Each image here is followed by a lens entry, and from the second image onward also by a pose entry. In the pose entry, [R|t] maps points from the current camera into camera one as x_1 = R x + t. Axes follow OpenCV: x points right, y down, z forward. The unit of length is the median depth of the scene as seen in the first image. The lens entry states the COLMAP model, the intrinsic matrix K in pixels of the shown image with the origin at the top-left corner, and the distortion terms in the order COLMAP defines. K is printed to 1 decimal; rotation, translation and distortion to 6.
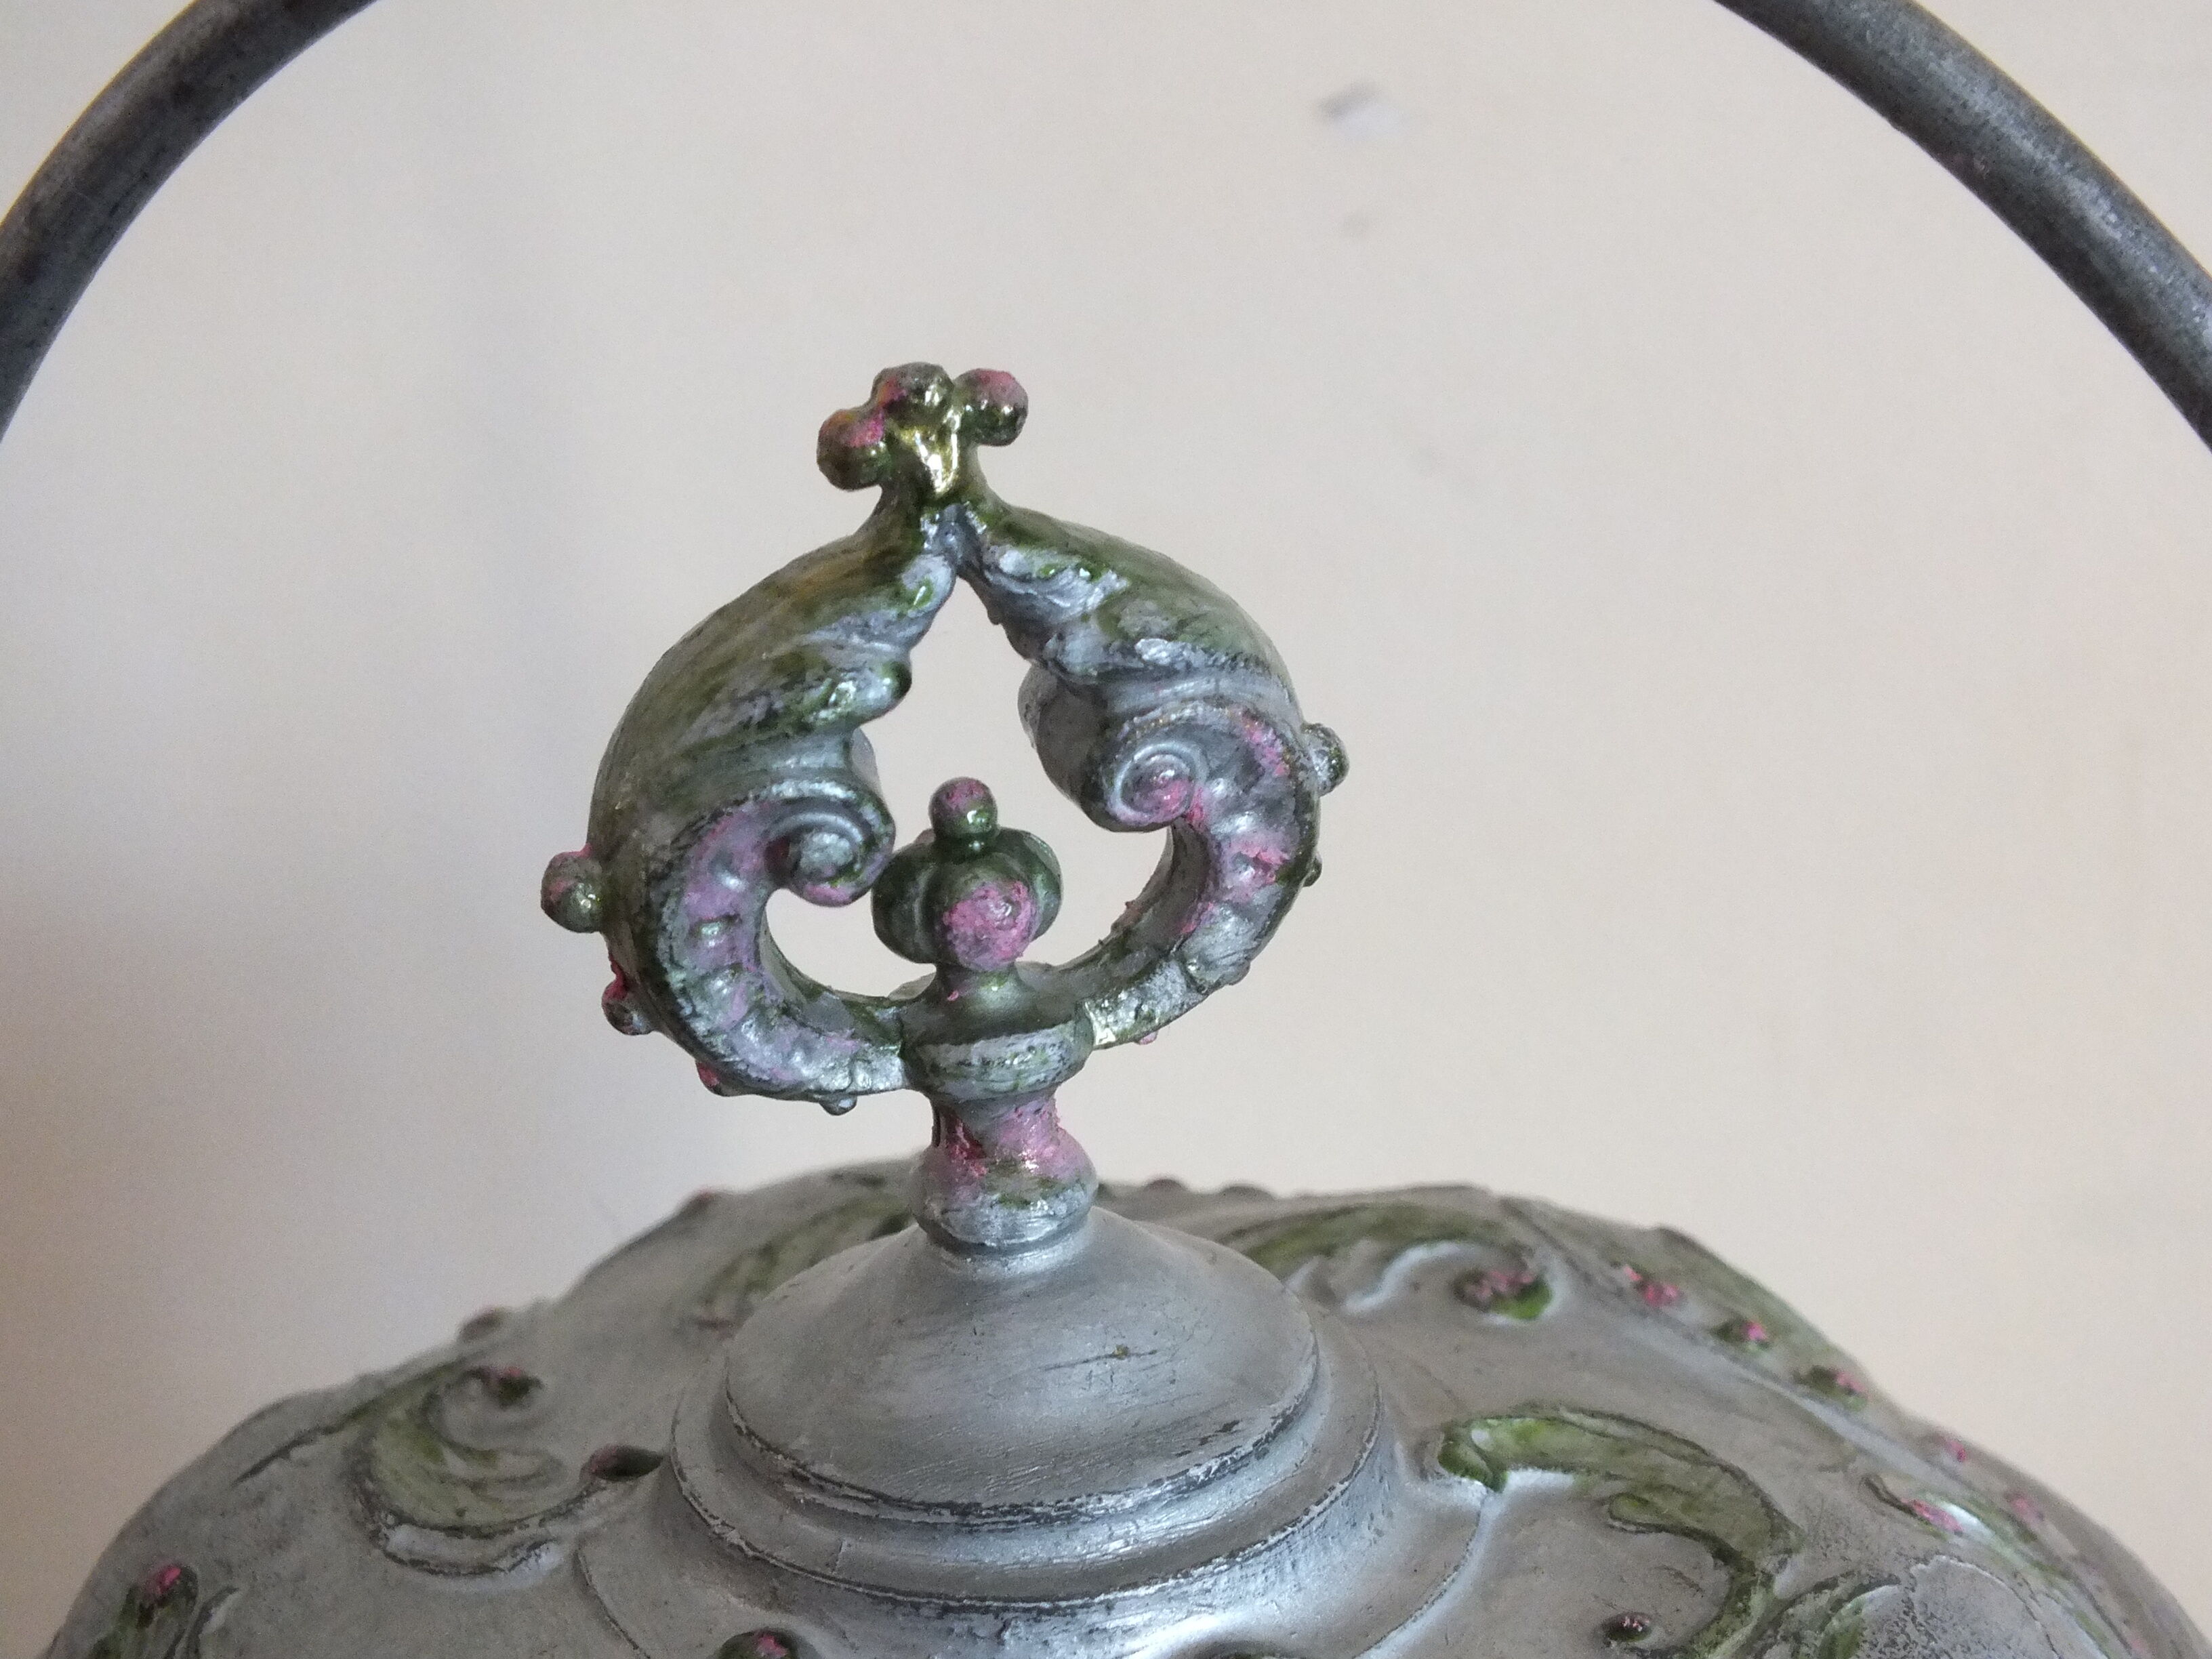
lens RADIAL K [[3748.3, 0, 1112.3], [0, 3748.3, 830.3], [0, 0, 1]] dist [-0.348321, 0.000000]
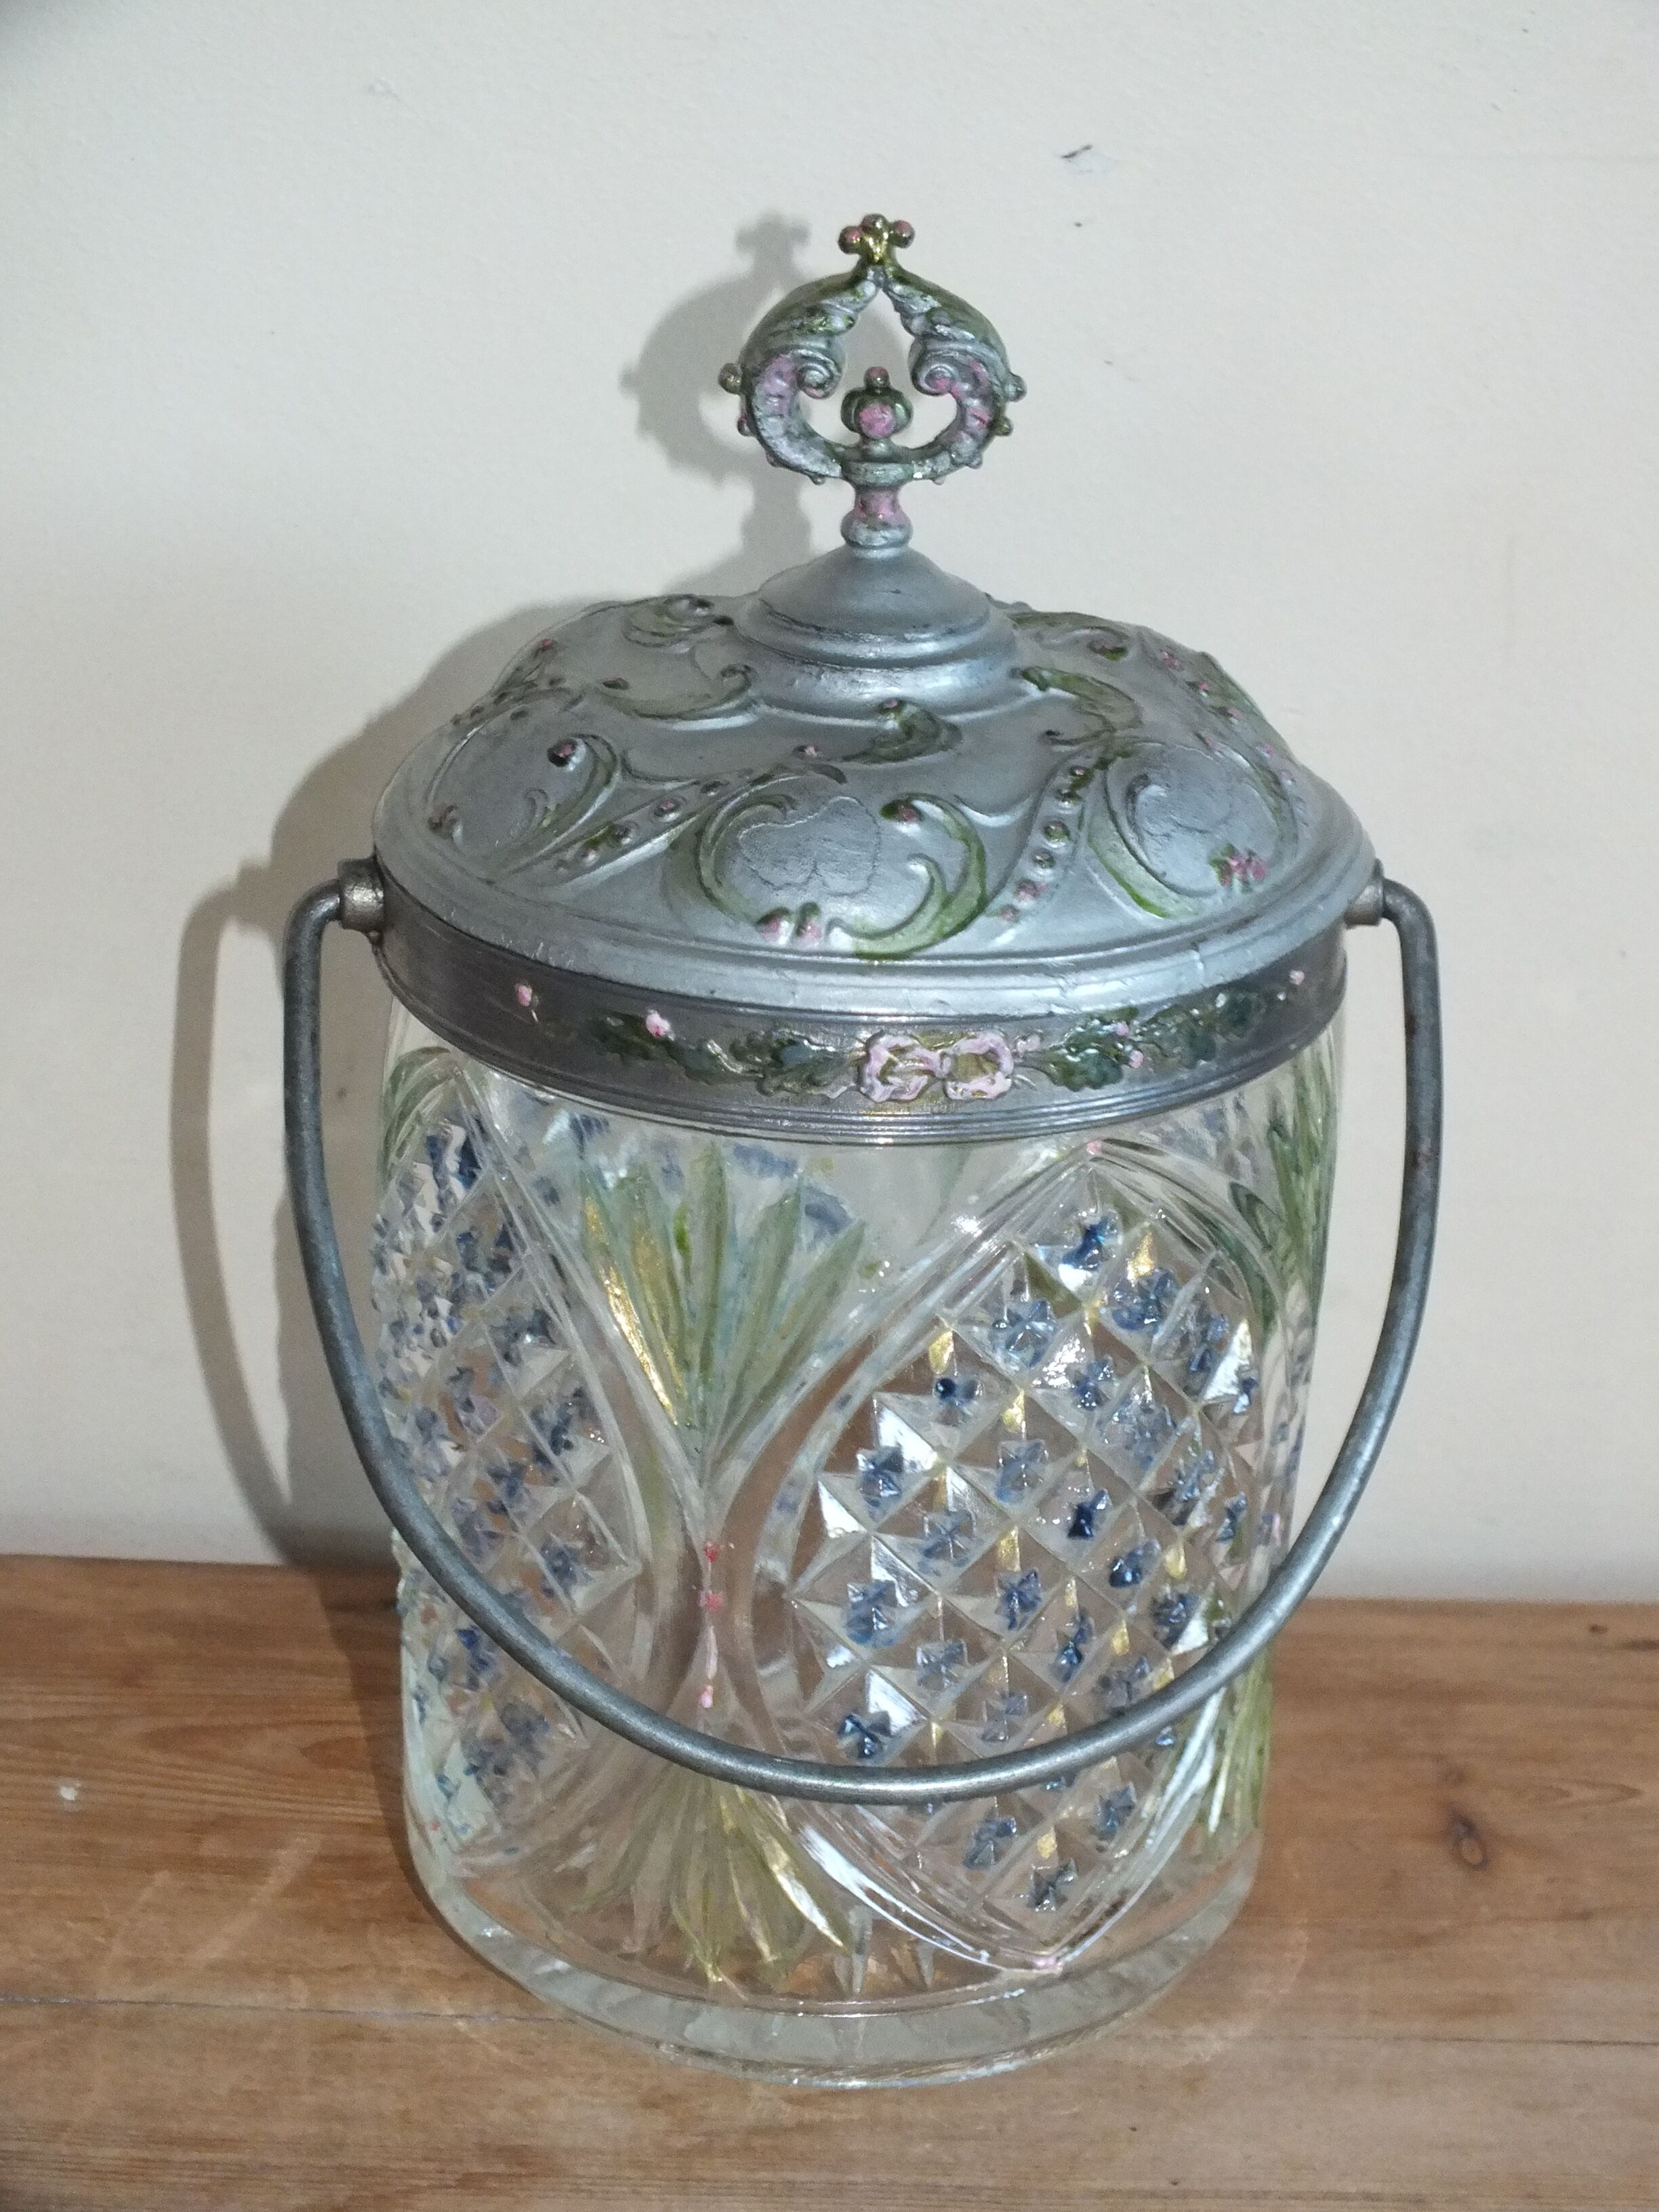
lens RADIAL K [[6226.1, 0, 832.2], [0, 6226.1, 1106.1], [0, 0, 1]] dist [-0.474987, 0.000000]
pose [[0.931680, 0.213545, -0.293890, 1.381618], [-0.210331, 0.976689, 0.042894, 0.329515], [0.296199, 0.021851, 0.954876, -3.331994]]
